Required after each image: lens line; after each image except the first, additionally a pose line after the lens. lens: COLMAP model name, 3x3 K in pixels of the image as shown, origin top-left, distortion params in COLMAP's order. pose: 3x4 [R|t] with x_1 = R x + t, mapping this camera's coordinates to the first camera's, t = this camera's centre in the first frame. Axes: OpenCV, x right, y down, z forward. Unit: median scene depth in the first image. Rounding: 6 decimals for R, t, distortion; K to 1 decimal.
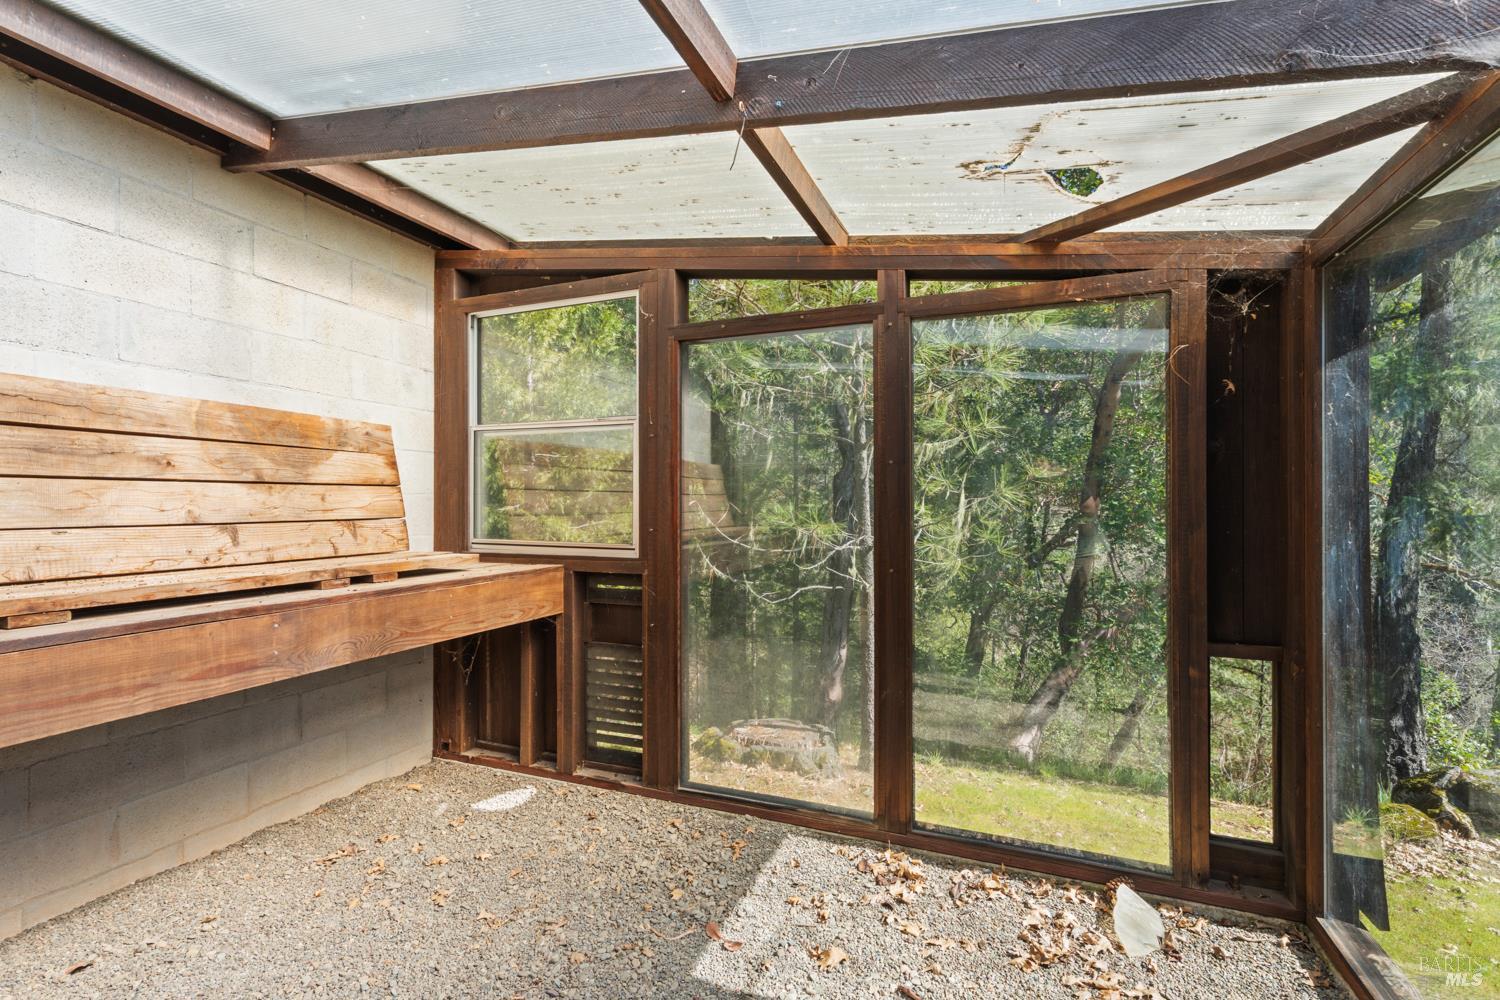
lens RADIAL K [[669.8, 0, 750.0], [0, 669.8, 490.6], [0, 0, 1]] dist [0.000614, 0.000133]
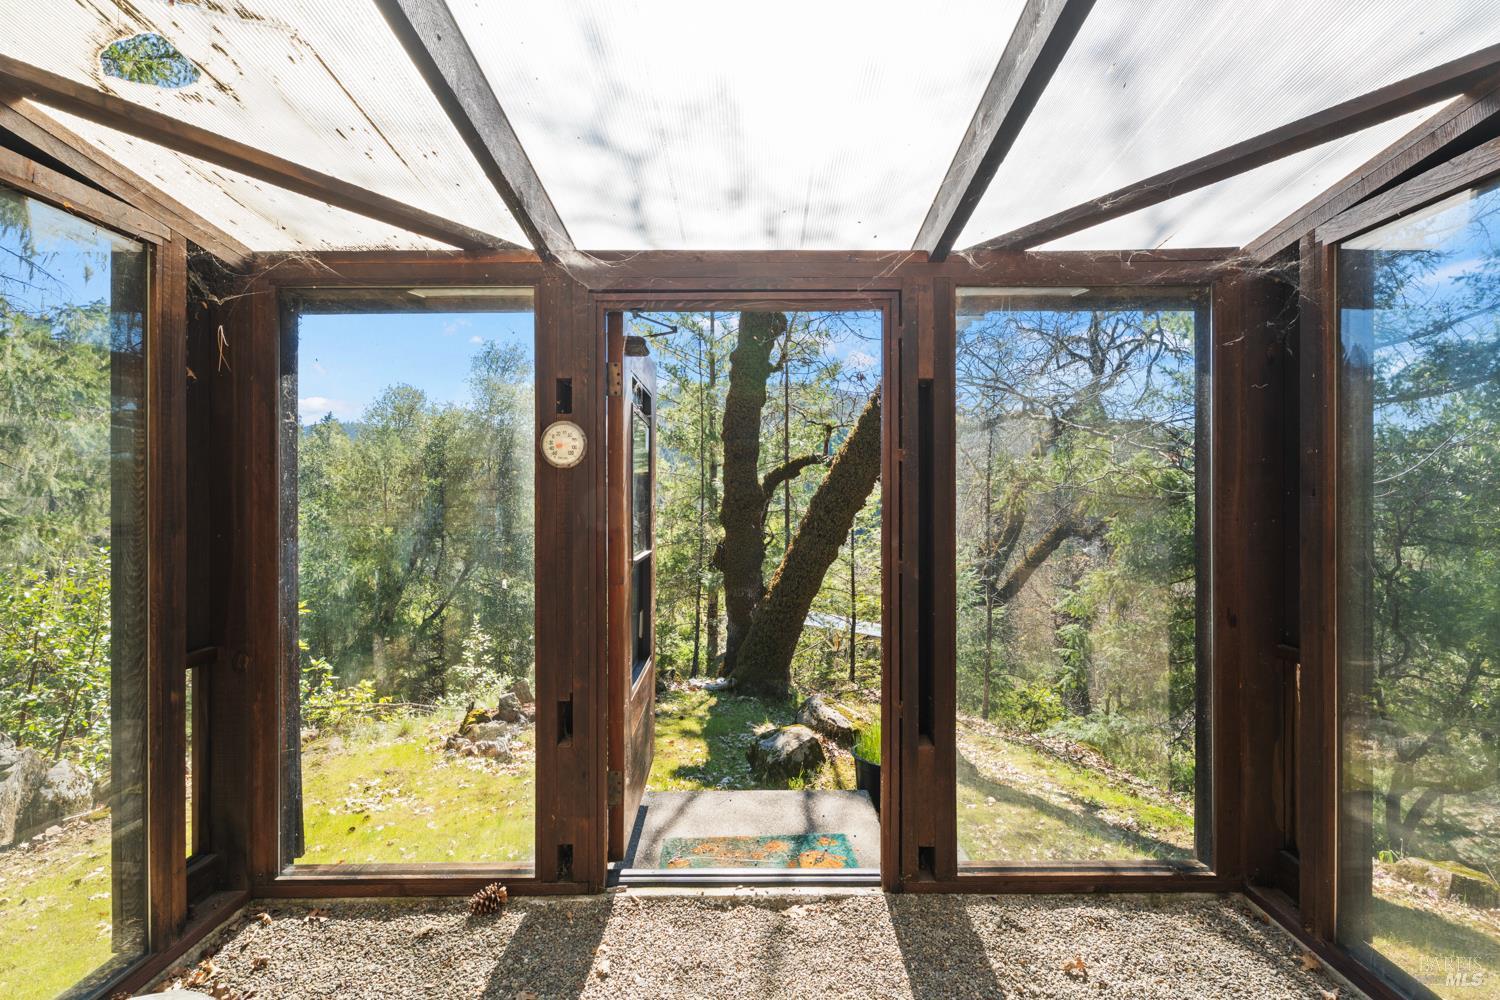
lens RADIAL K [[669.8, 0, 750.0], [0, 669.8, 490.6], [0, 0, 1]] dist [0.000614, 0.000133]
pose [[-0.380373, 0.008154, 0.924797, -0.442919], [-0.012127, 0.999831, -0.013804, 0.007943], [-0.924754, -0.016466, -0.380210, 0.670186]]
